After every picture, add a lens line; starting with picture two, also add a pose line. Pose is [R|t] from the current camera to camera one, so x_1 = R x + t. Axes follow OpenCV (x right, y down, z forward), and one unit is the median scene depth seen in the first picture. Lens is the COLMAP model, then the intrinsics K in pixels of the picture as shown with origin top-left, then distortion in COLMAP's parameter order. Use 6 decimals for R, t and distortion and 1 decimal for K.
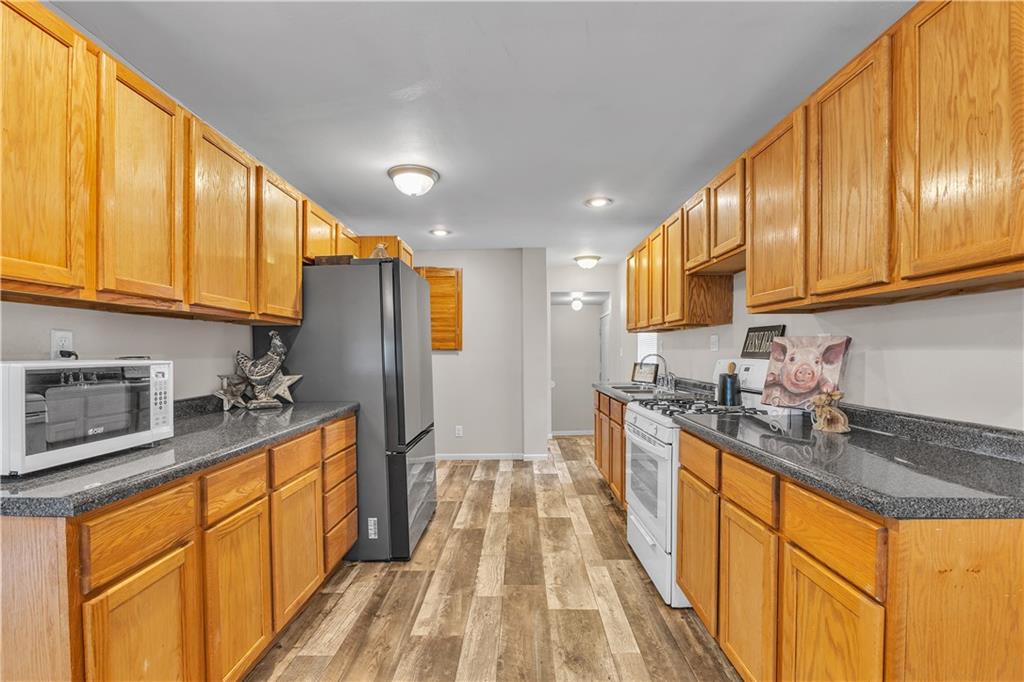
lens RADIAL K [[448.0, 0, 515.4], [0, 448.0, 358.8], [0, 0, 1]] dist [-0.017549, 0.000479]
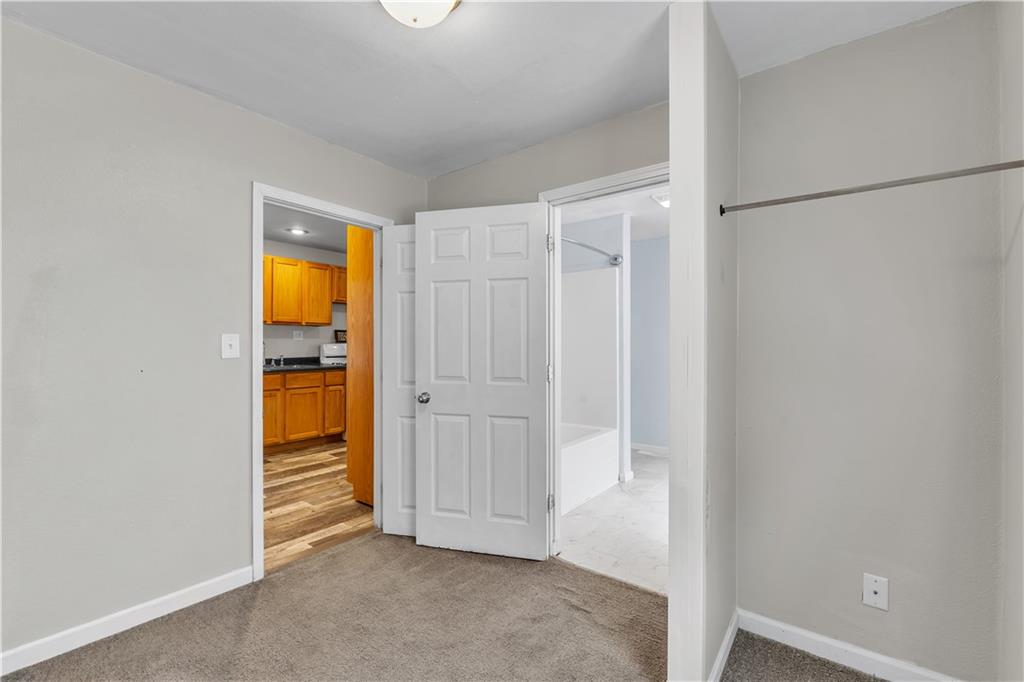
lens RADIAL K [[448.0, 0, 509.2], [0, 448.0, 338.3], [0, 0, 1]] dist [-0.017549, 0.000479]
pose [[-0.800932, 0.014602, 0.598577, -1.716636], [0.016096, 0.999866, -0.002854, -0.007122], [-0.598538, 0.007349, -0.801060, 2.556929]]
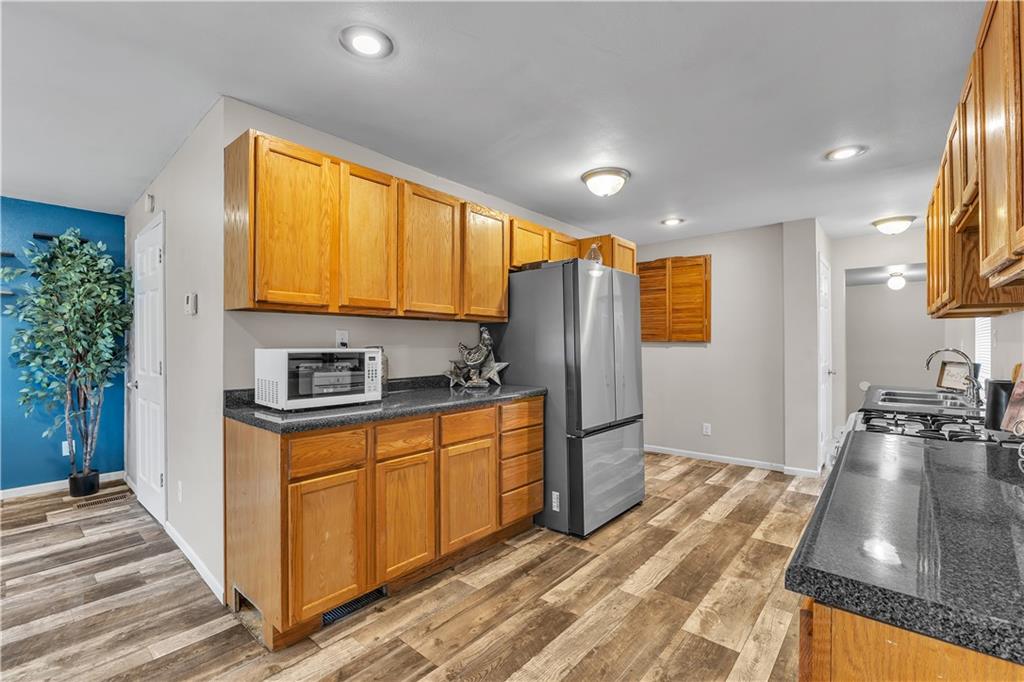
lens RADIAL K [[448.0, 0, 520.7], [0, 448.0, 343.2], [0, 0, 1]] dist [-0.017549, 0.000479]
pose [[0.774820, 0.003582, -0.632171, 0.354039], [-0.013635, 0.999846, -0.011046, -0.003751], [0.632034, 0.017178, 0.774750, 0.075687]]
